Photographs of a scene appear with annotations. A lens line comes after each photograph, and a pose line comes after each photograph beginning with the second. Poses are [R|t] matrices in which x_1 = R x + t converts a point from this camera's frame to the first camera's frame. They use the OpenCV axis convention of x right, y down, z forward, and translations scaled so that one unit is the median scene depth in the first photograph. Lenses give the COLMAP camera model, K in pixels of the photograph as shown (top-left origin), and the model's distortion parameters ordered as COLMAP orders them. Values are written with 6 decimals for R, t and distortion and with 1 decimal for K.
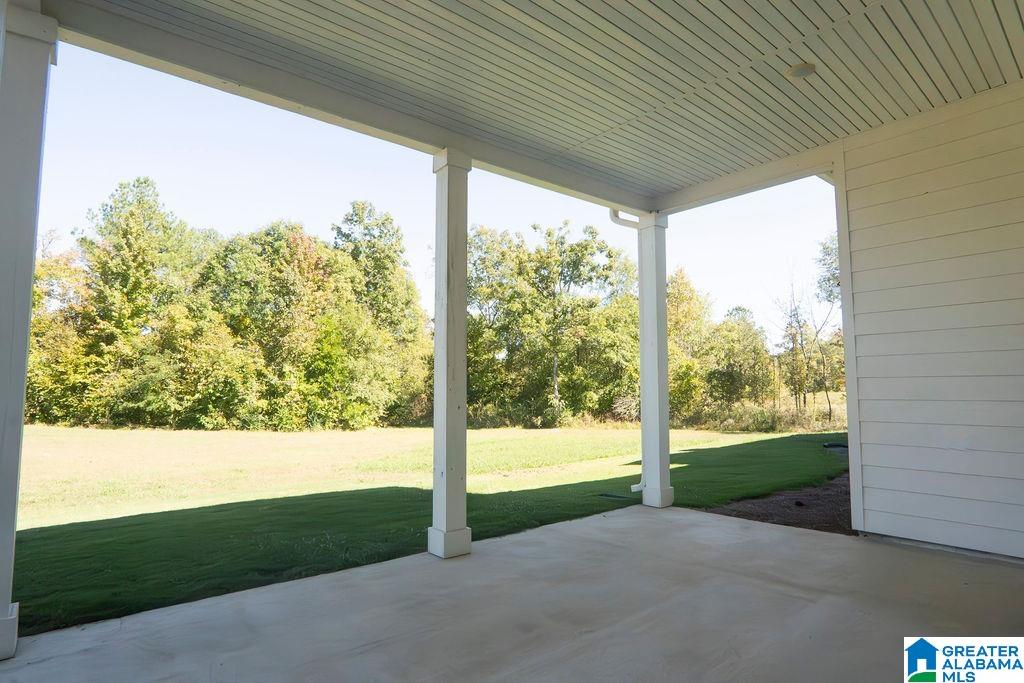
lens RADIAL K [[544.5, 0, 509.4], [0, 544.5, 346.3], [0, 0, 1]] dist [-0.028299, 0.000788]
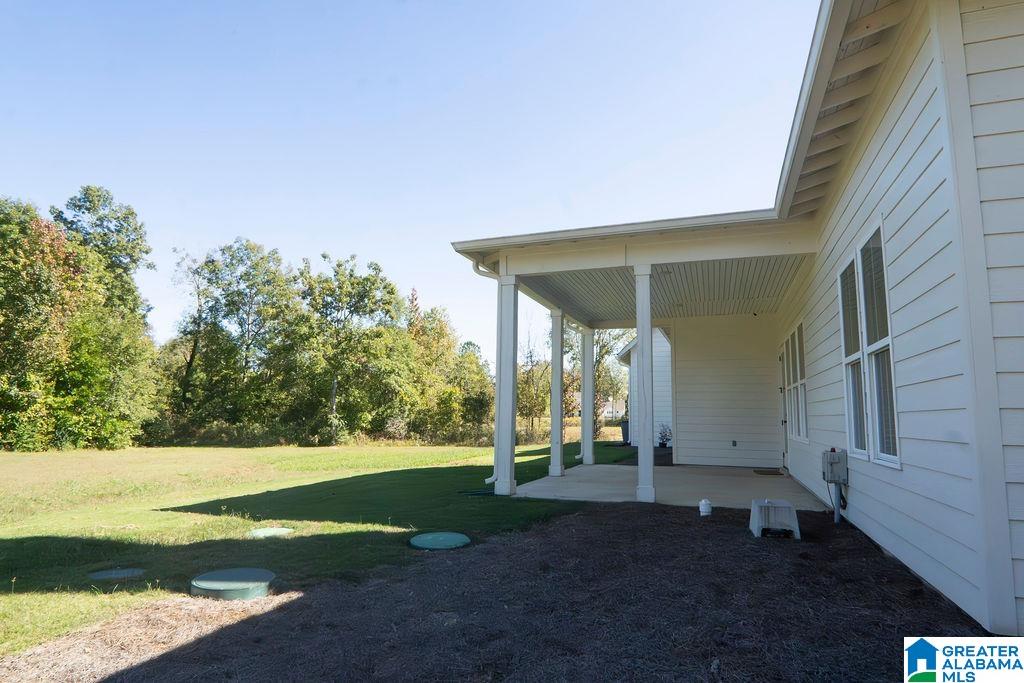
lens RADIAL K [[544.5, 0, 509.4], [0, 544.5, 346.3], [0, 0, 1]] dist [-0.028299, 0.000788]
pose [[0.866648, 0.078537, 0.492699, -0.152496], [-0.057931, 0.996693, -0.056977, -0.004357], [-0.495545, 0.020836, 0.868332, -0.100456]]
